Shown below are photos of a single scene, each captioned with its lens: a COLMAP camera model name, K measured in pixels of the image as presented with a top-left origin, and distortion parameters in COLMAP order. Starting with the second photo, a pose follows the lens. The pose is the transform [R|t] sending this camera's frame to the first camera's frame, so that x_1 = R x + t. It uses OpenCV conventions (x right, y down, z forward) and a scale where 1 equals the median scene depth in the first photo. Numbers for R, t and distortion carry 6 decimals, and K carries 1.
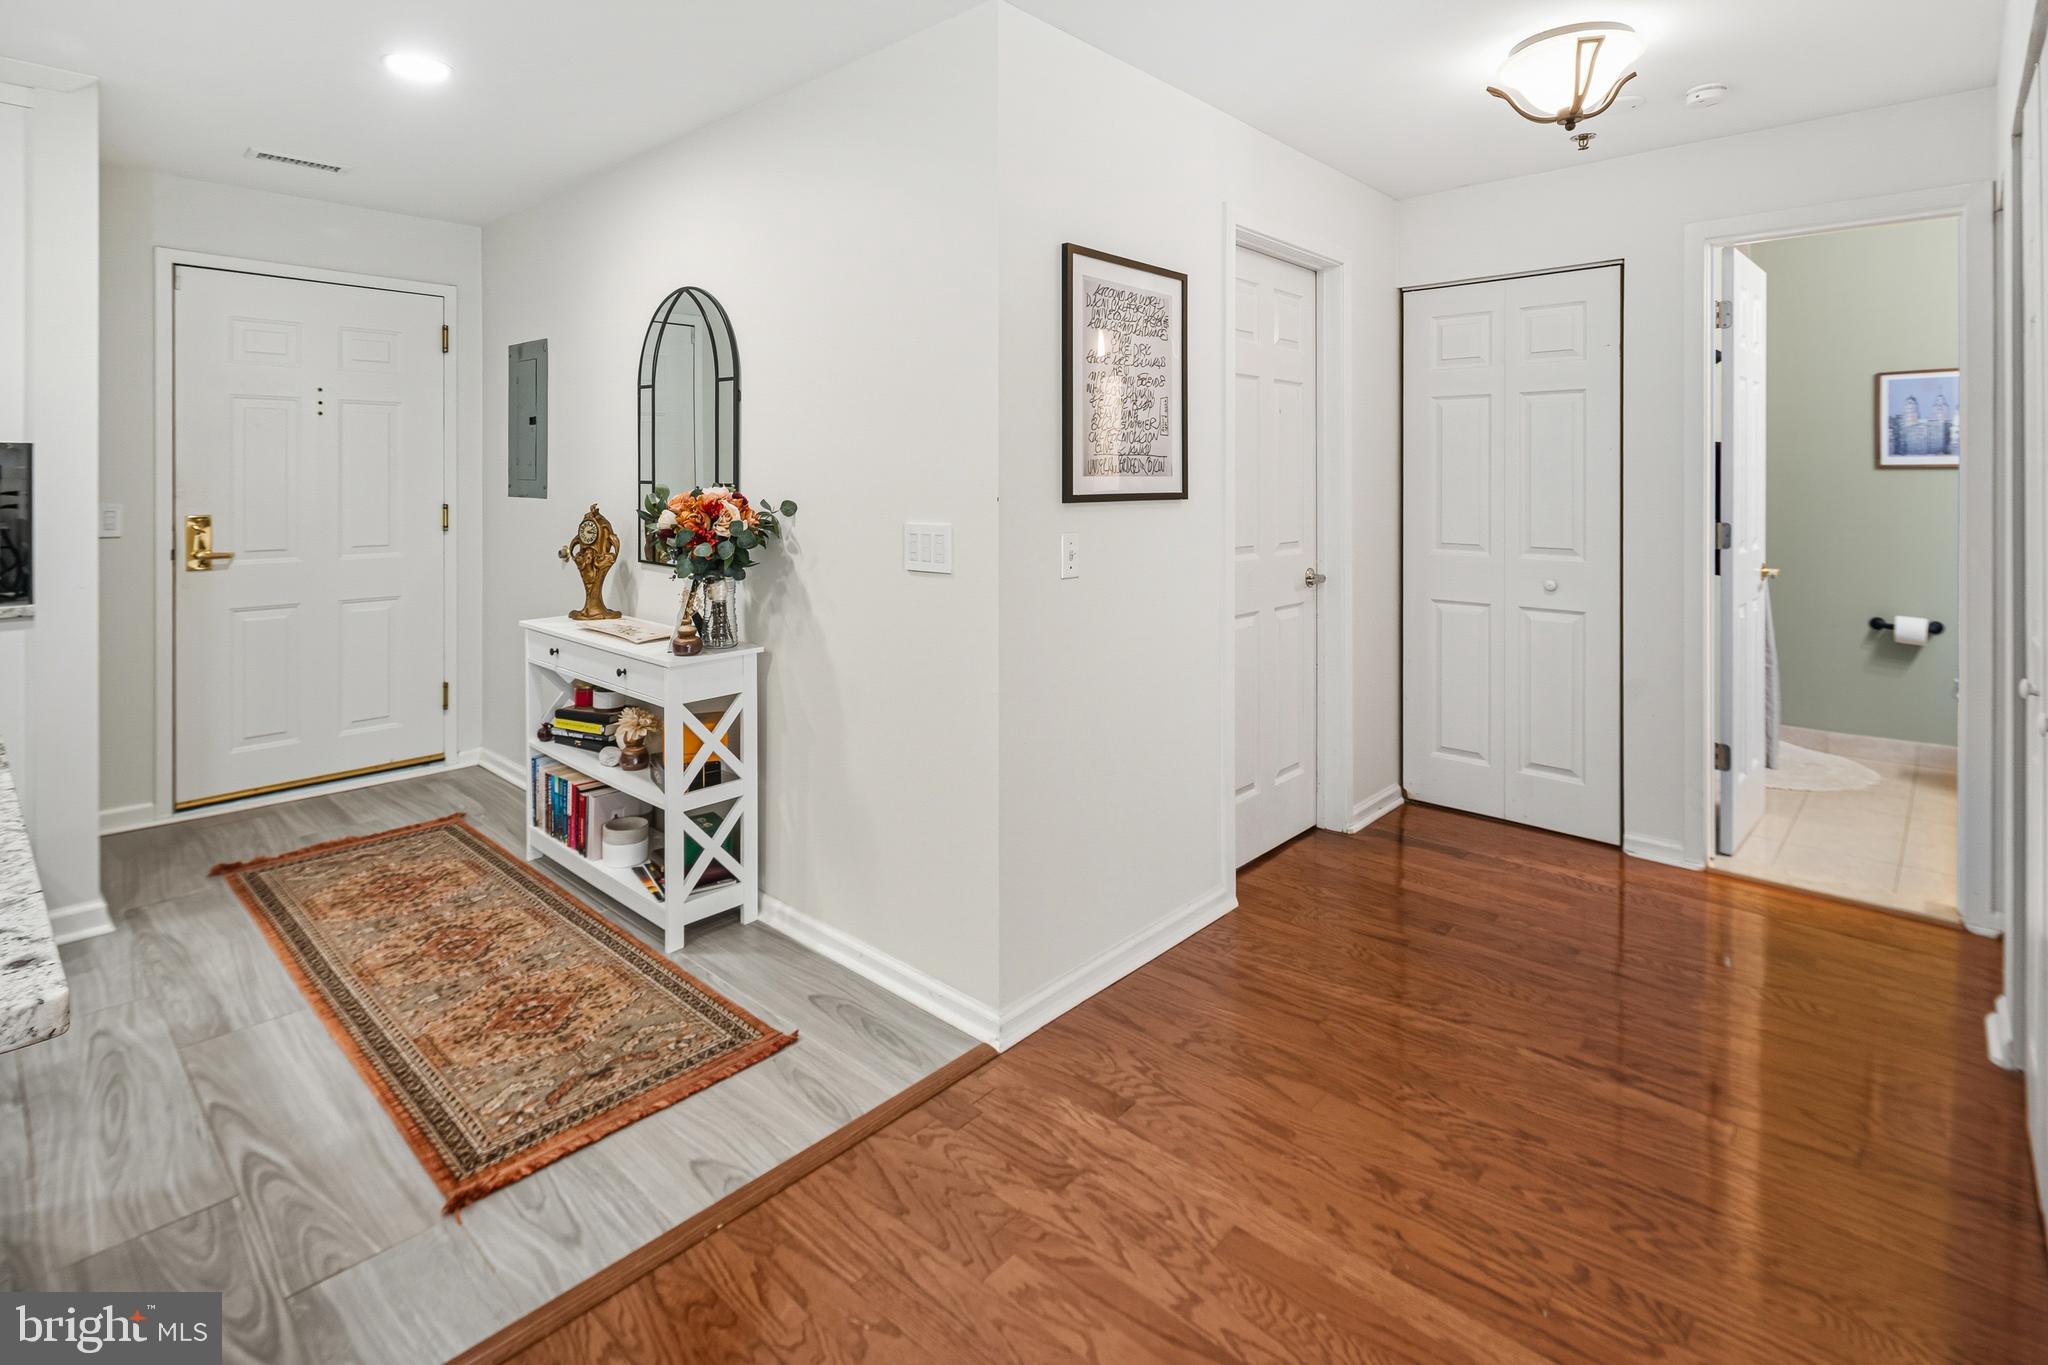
lens RADIAL K [[1013.2, 0, 1018.1], [0, 1013.2, 478.0], [0, 0, 1]] dist [0.002794, -0.004911]
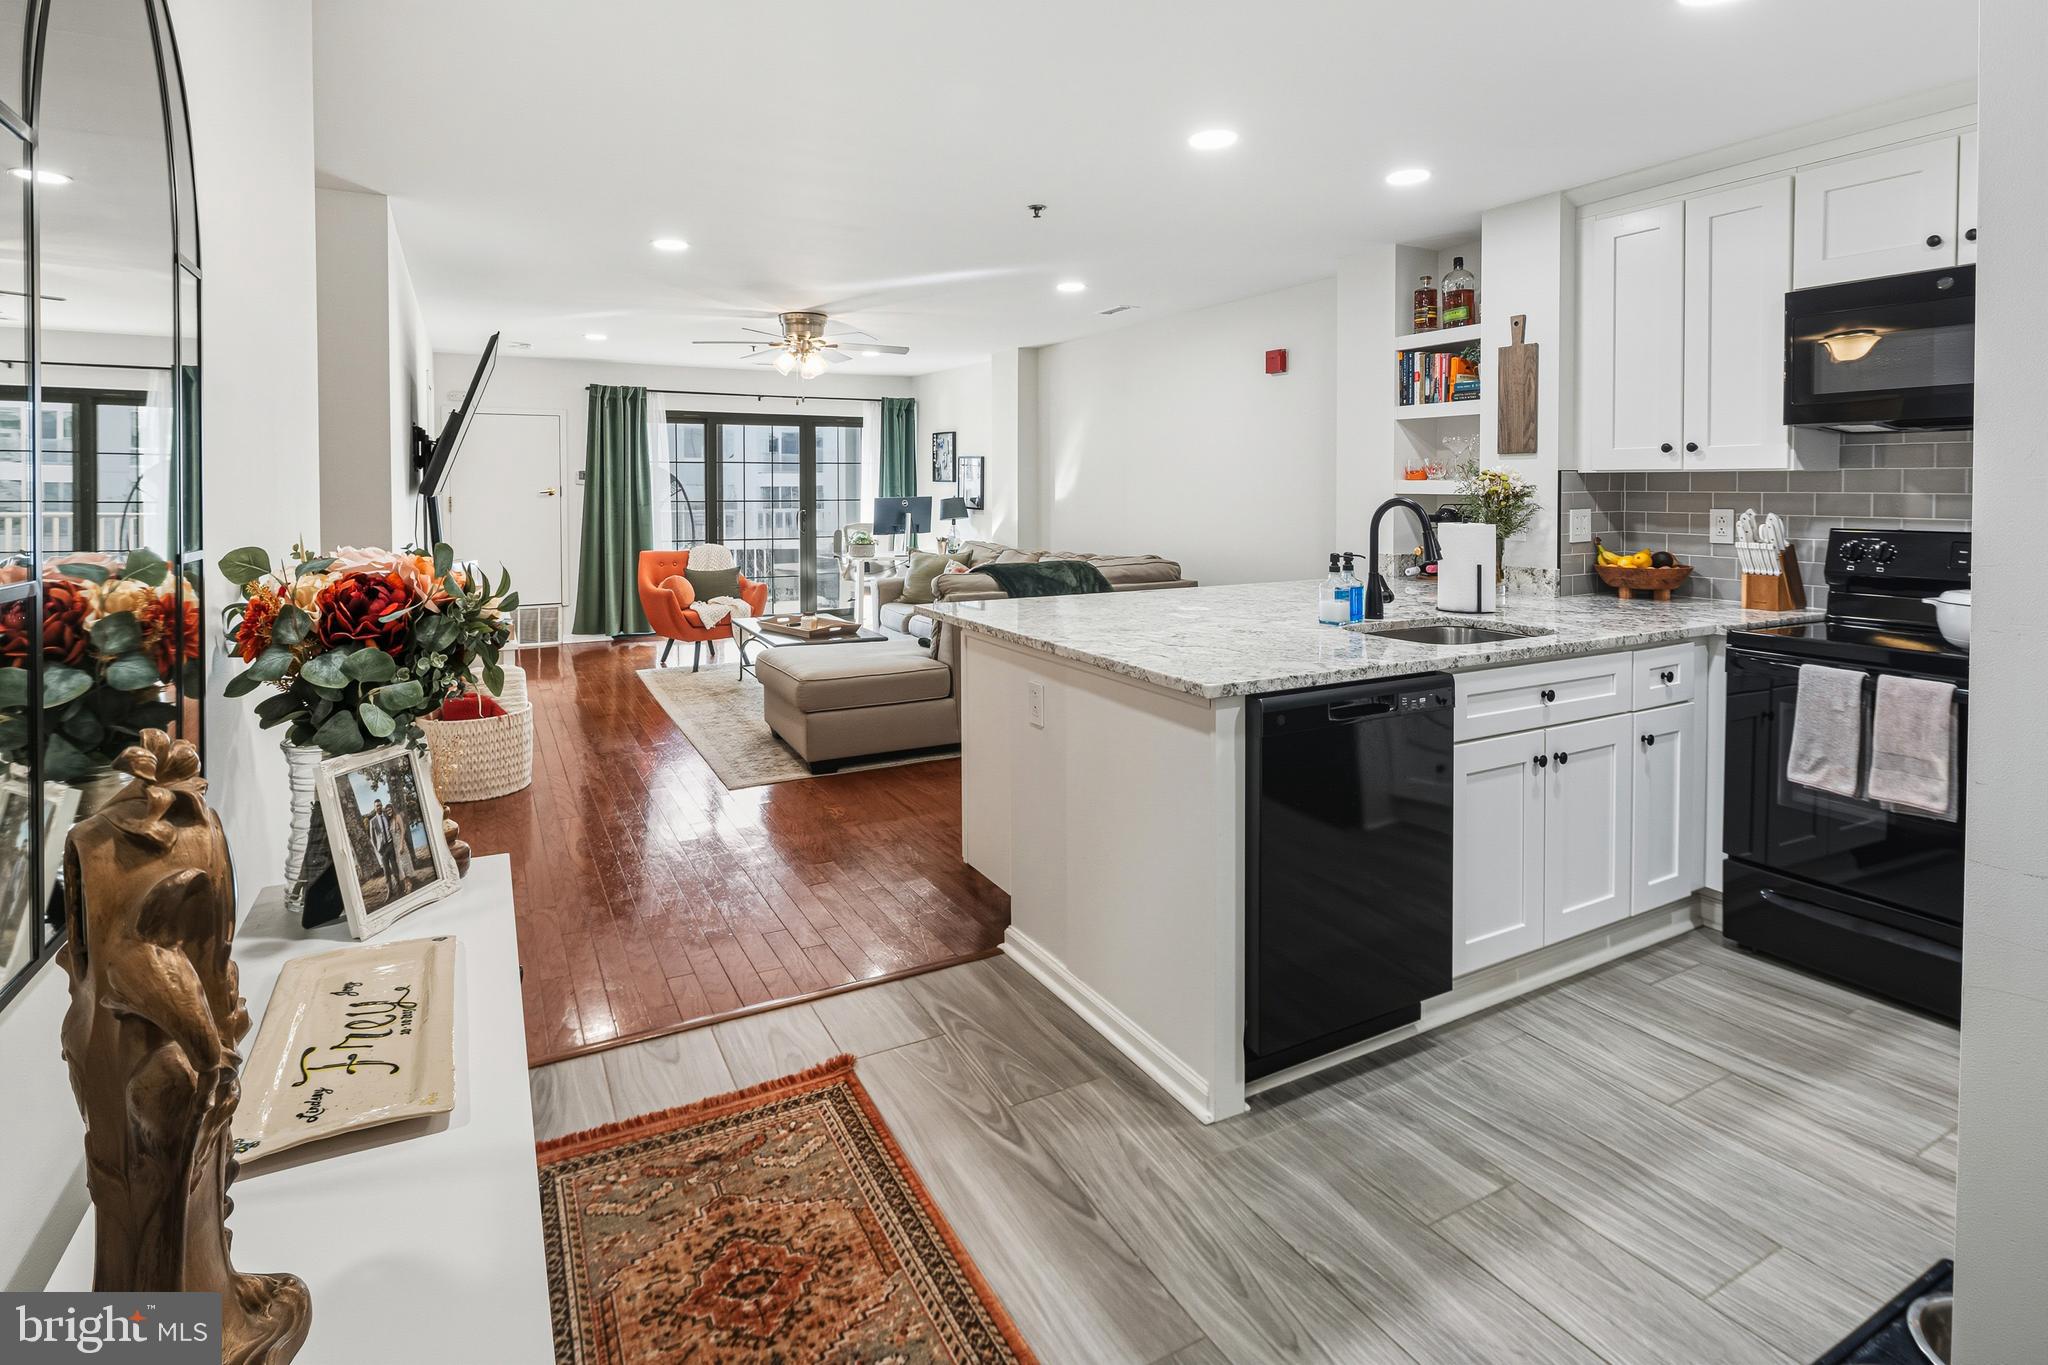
lens RADIAL K [[1013.2, 0, 1004.6], [0, 1013.2, 500.2], [0, 0, 1]] dist [0.002794, -0.004911]
pose [[-0.941910, -0.002871, 0.335854, -0.942902], [0.003870, 0.999804, 0.019398, -0.025004], [-0.335844, 0.019571, -0.941714, 1.710349]]
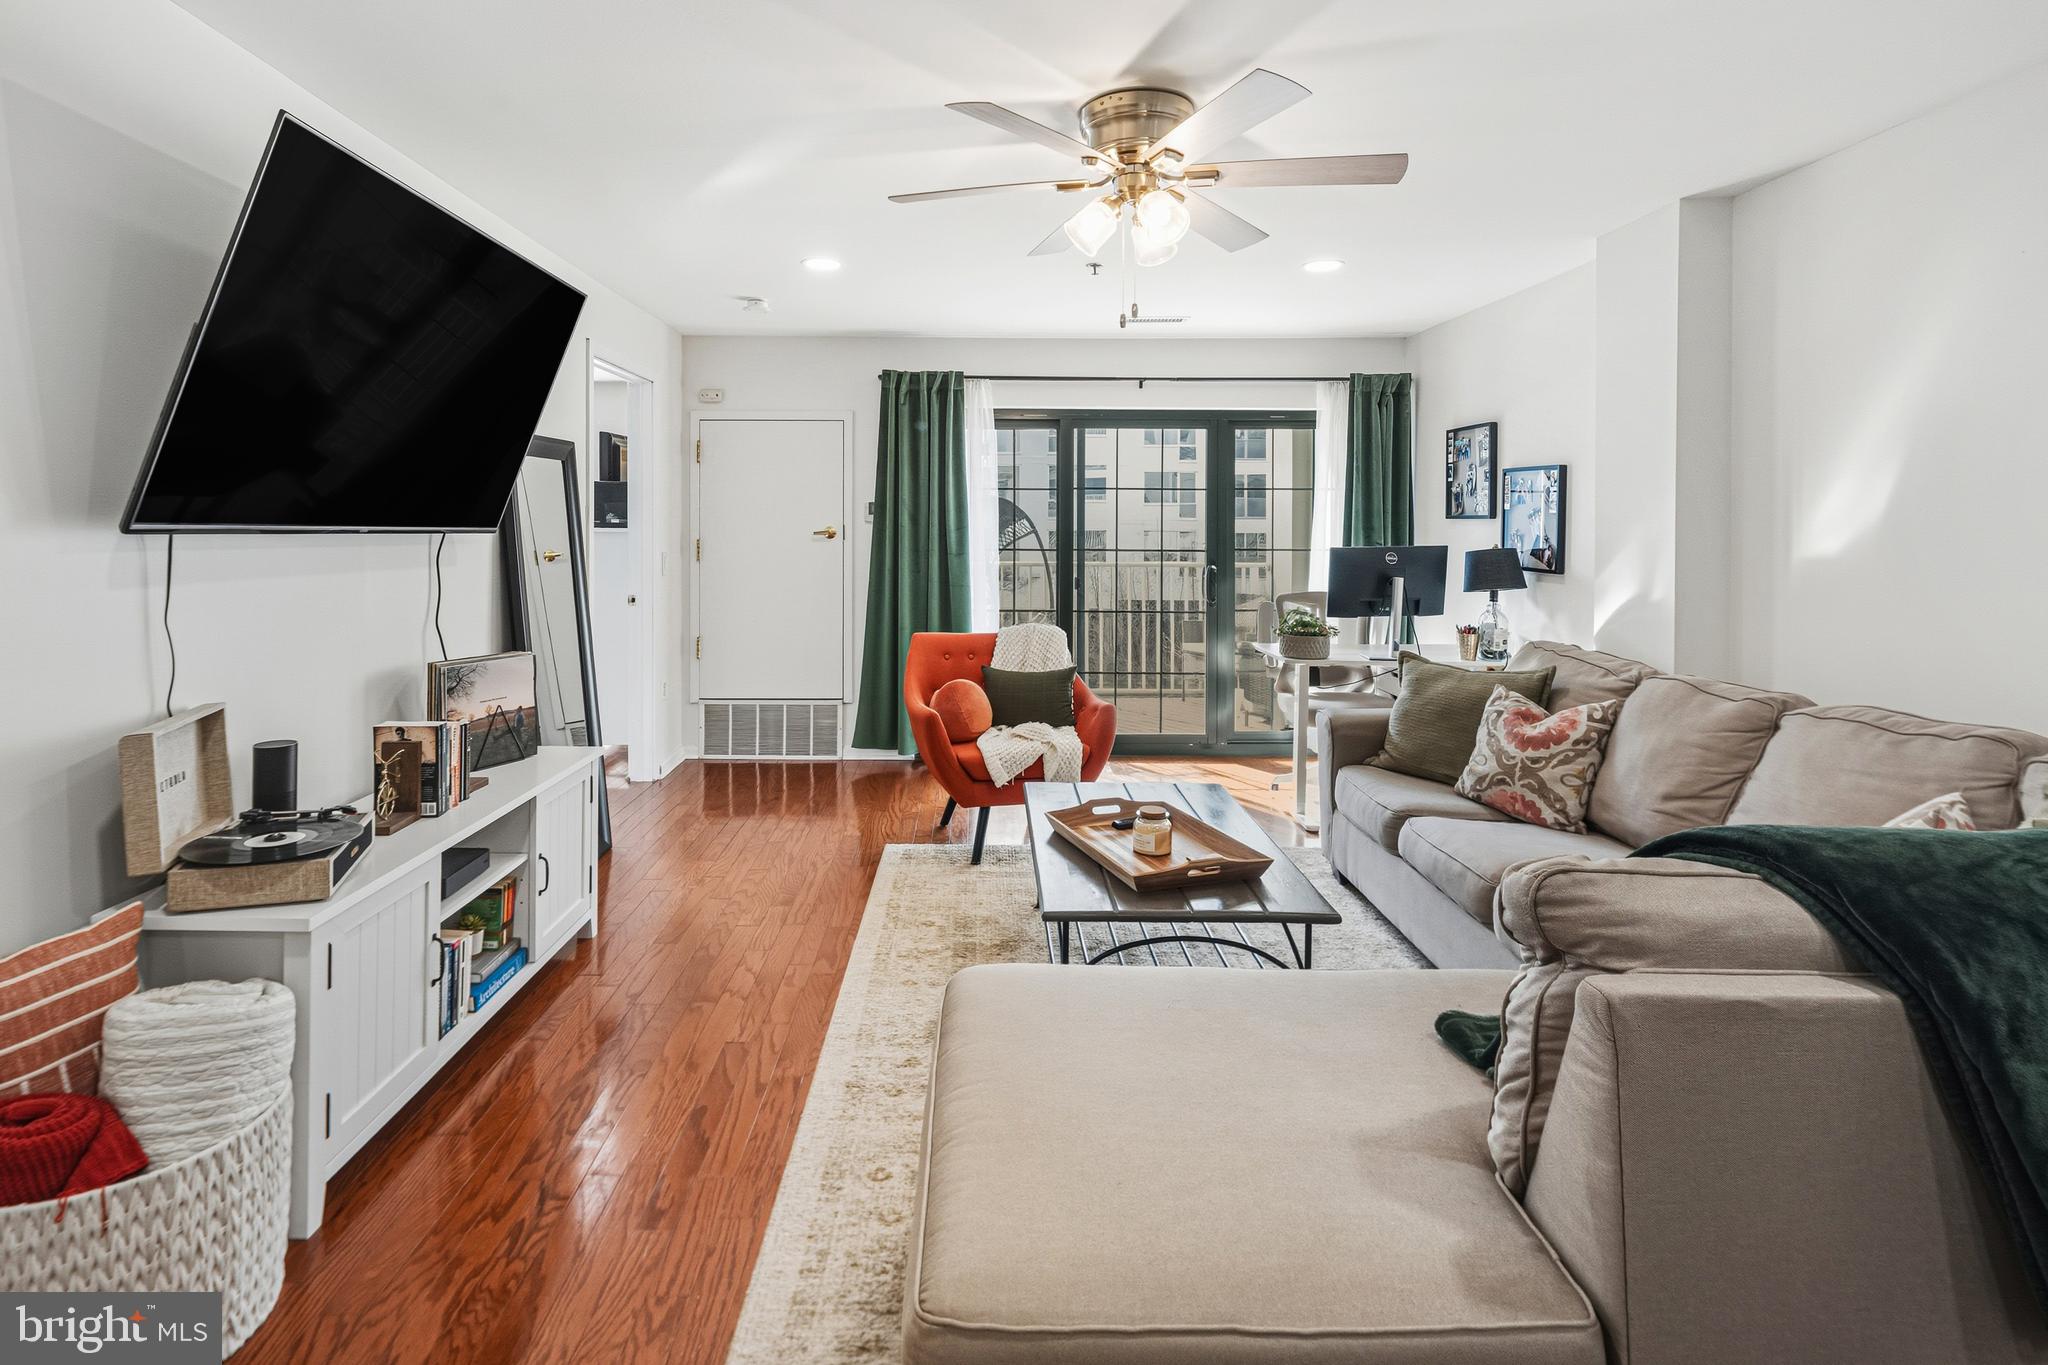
lens RADIAL K [[1013.2, 0, 987.7], [0, 1013.2, 537.6], [0, 0, 1]] dist [0.002794, -0.004911]
pose [[-0.682547, -0.004835, 0.730826, -0.239922], [0.000653, 0.999974, 0.007225, 0.002376], [-0.730841, 0.005408, -0.682526, 0.220221]]
